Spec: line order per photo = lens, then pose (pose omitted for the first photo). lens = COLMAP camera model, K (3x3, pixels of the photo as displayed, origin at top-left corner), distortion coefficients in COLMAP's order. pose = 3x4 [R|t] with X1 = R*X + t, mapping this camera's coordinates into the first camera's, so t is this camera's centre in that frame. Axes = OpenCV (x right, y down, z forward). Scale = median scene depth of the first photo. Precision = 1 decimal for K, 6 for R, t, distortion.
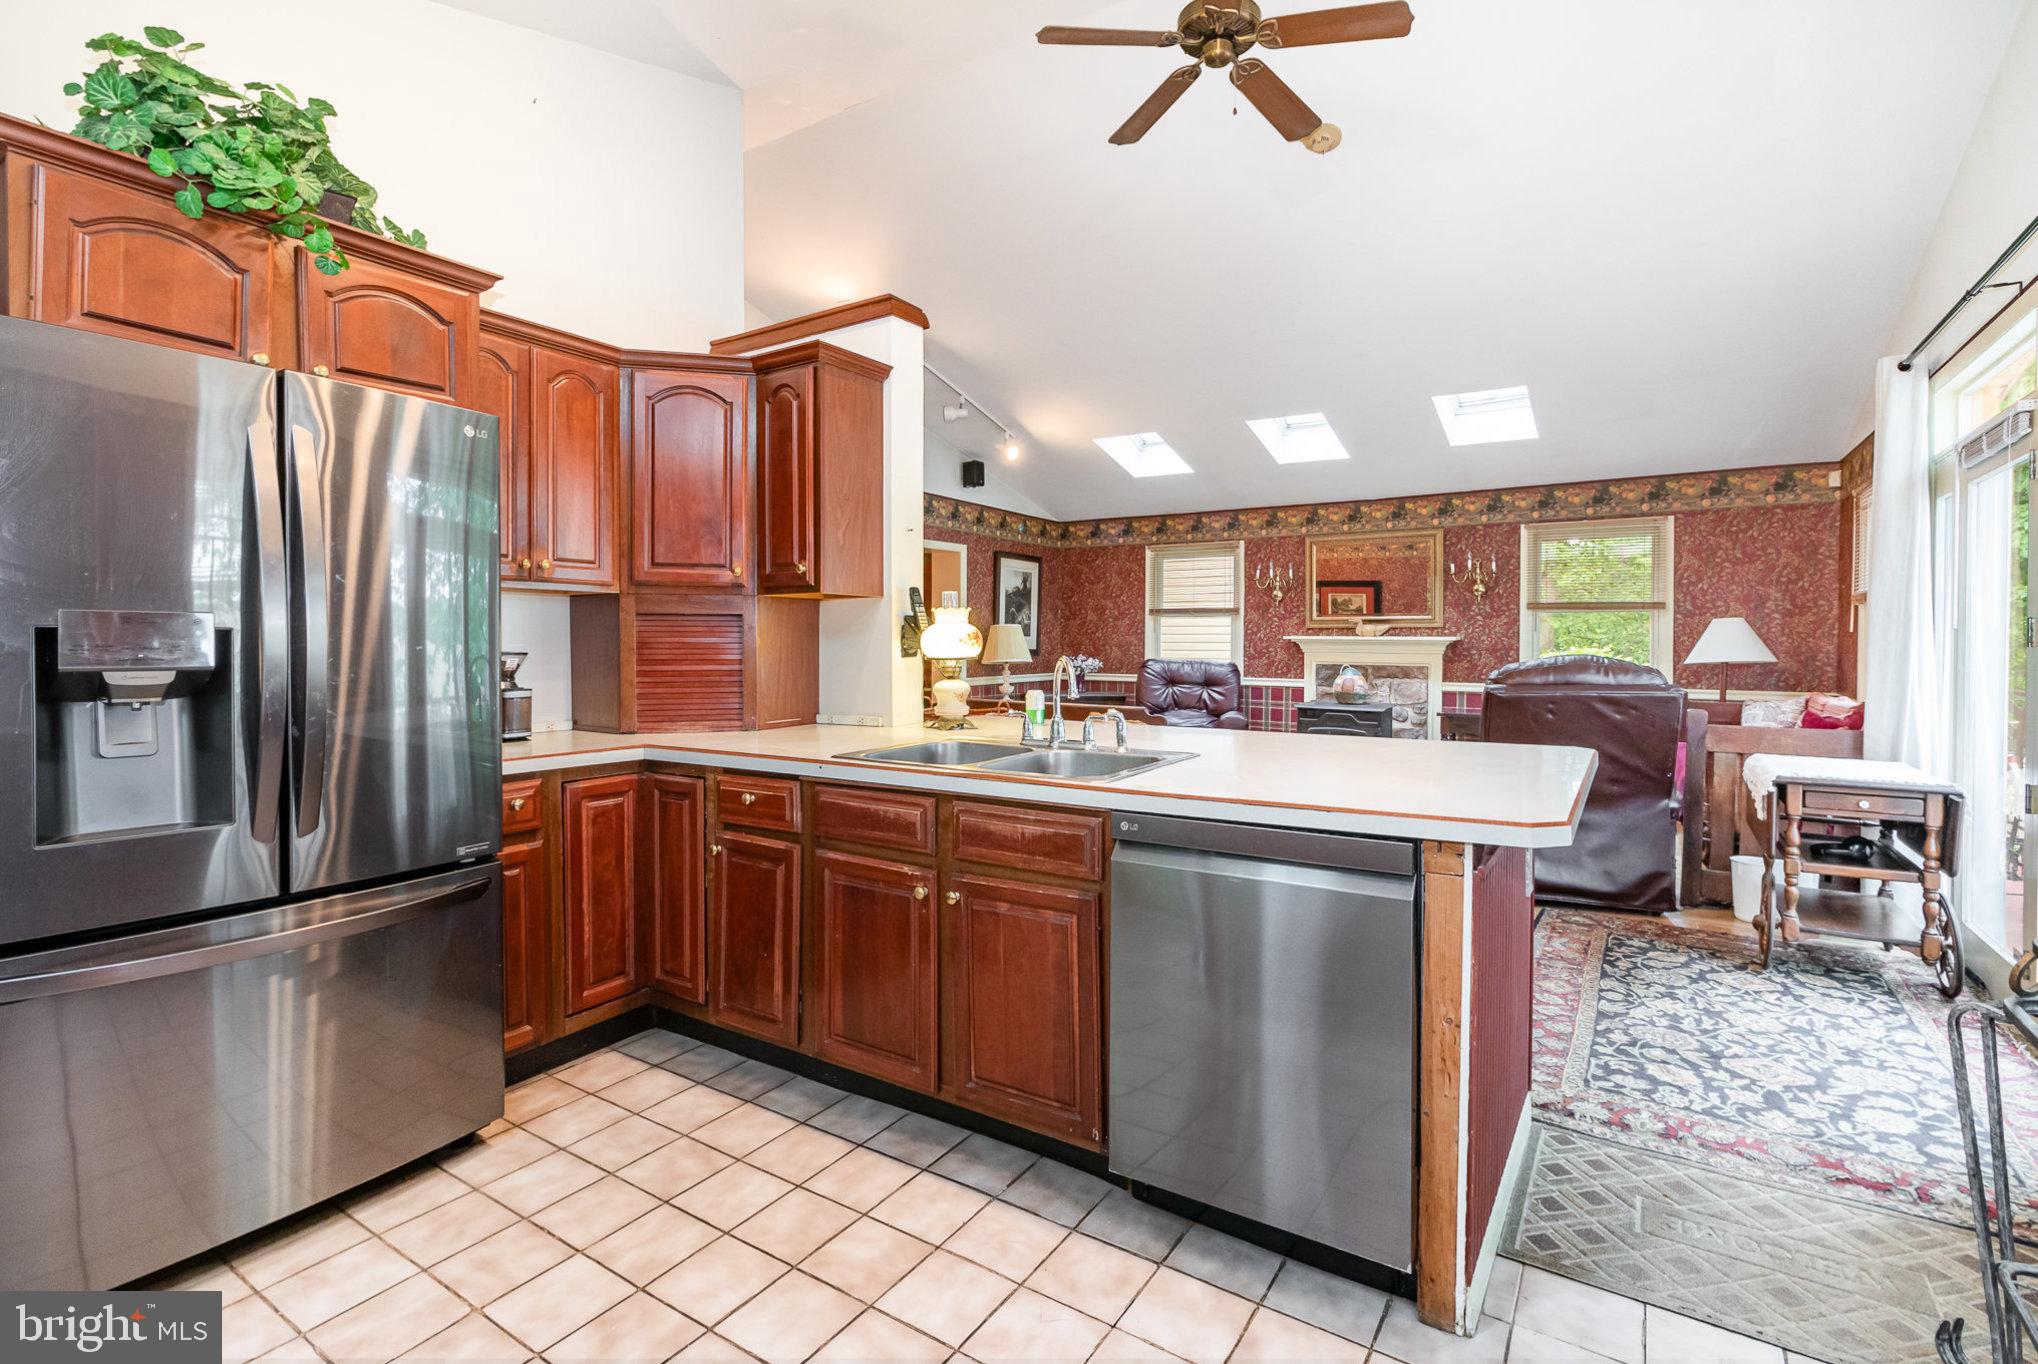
lens RADIAL K [[984.6, 0, 1109.1], [0, 984.6, 655.0], [0, 0, 1]] dist [0.015883, 0.000072]
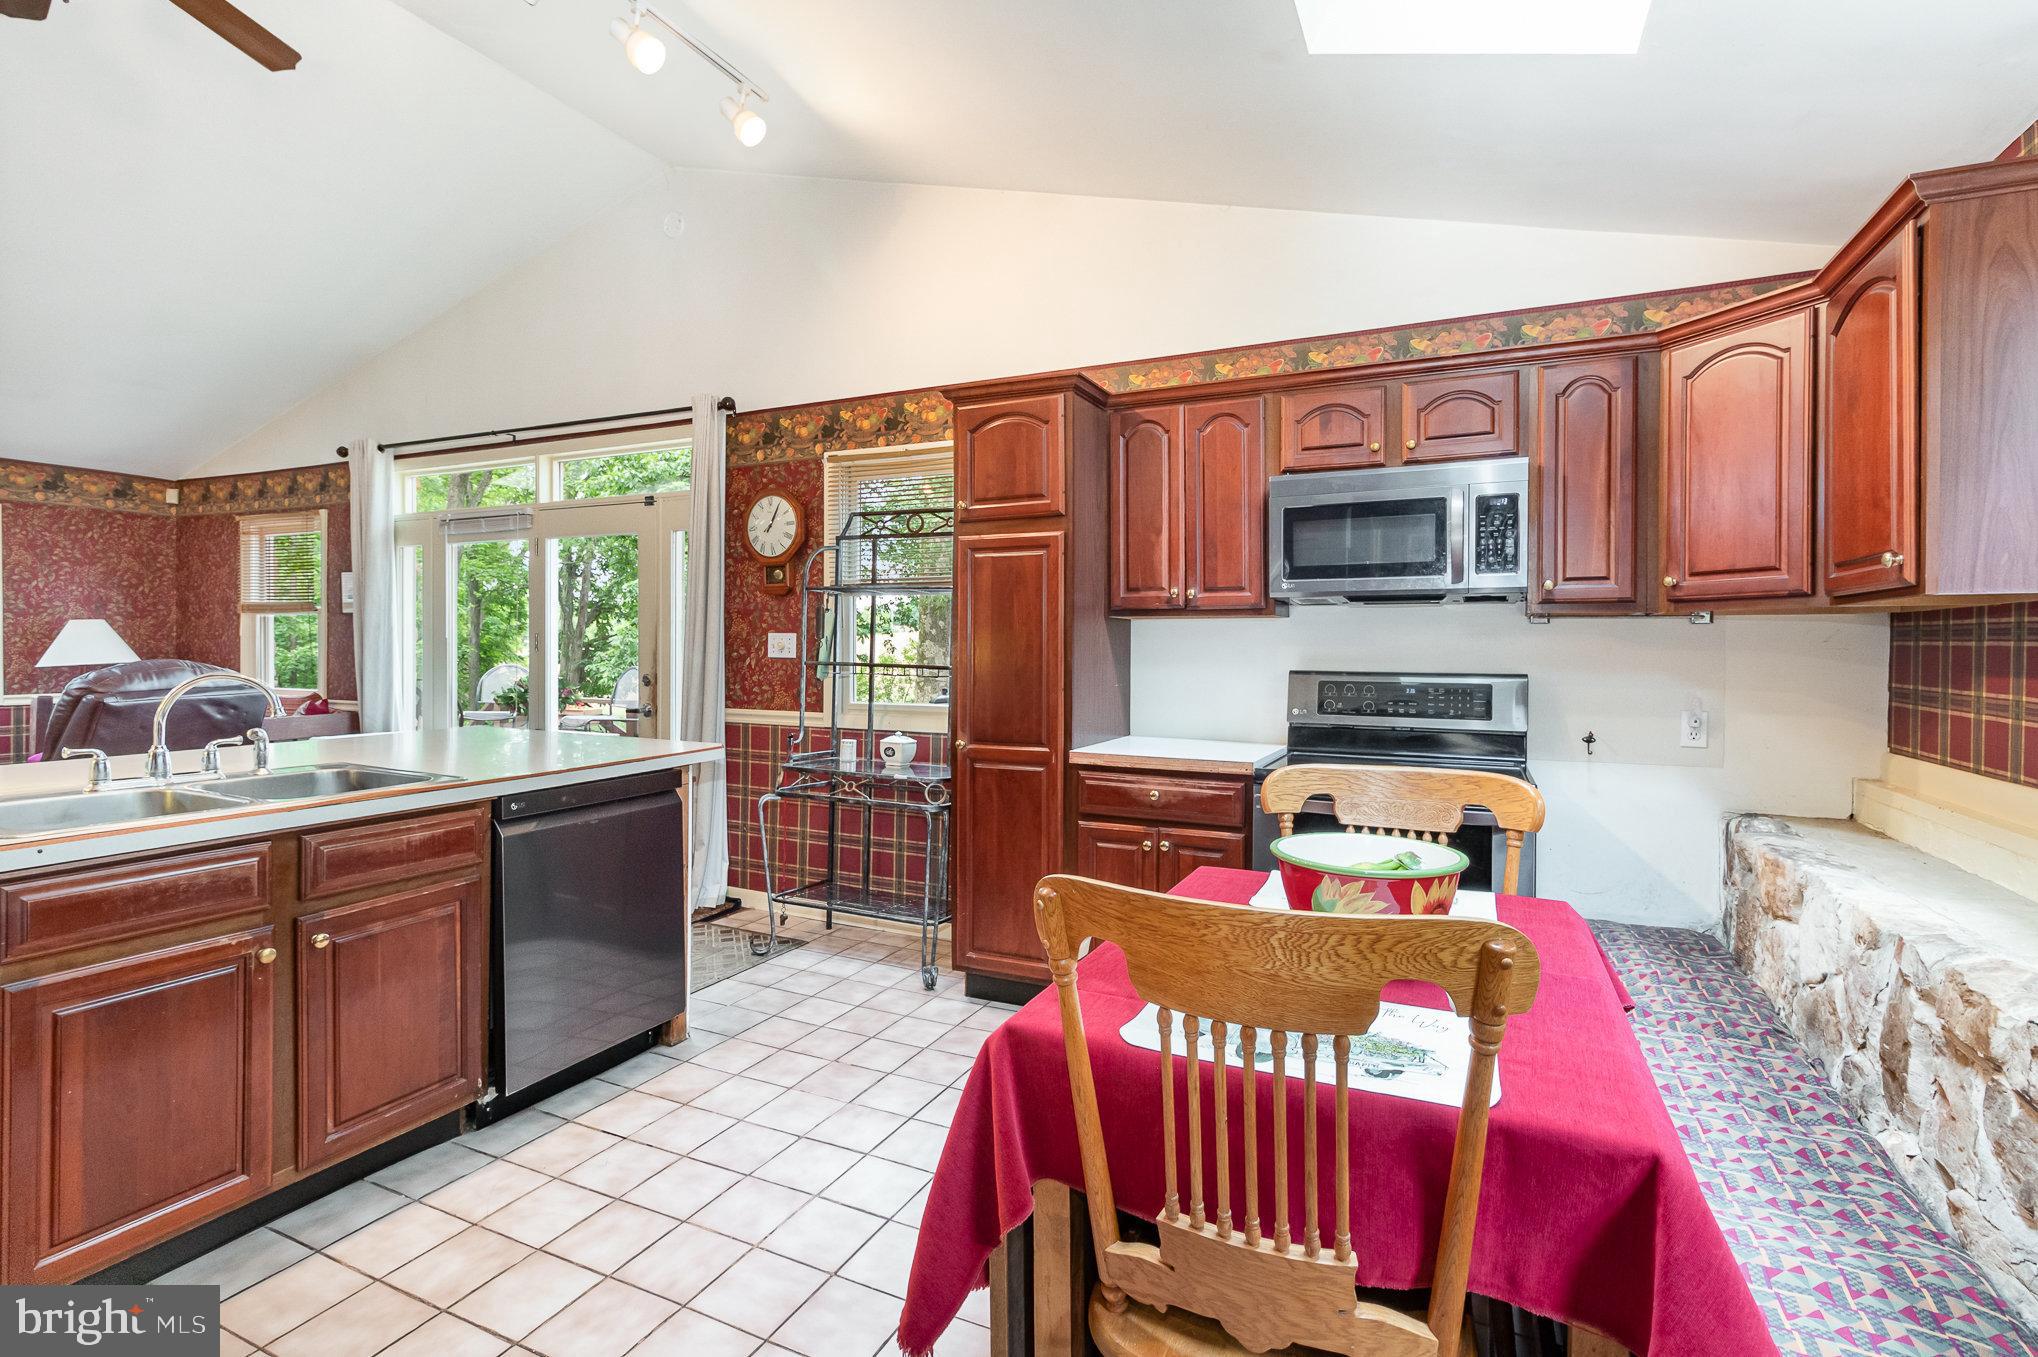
lens RADIAL K [[984.6, 0, 1019.0], [0, 984.6, 673.9], [0, 0, 1]] dist [0.015883, 0.000072]
pose [[-0.136191, -0.031921, 0.990168, -0.413865], [0.006247, 0.999433, 0.033079, -0.008406], [-0.990663, 0.010690, -0.135914, 0.178583]]
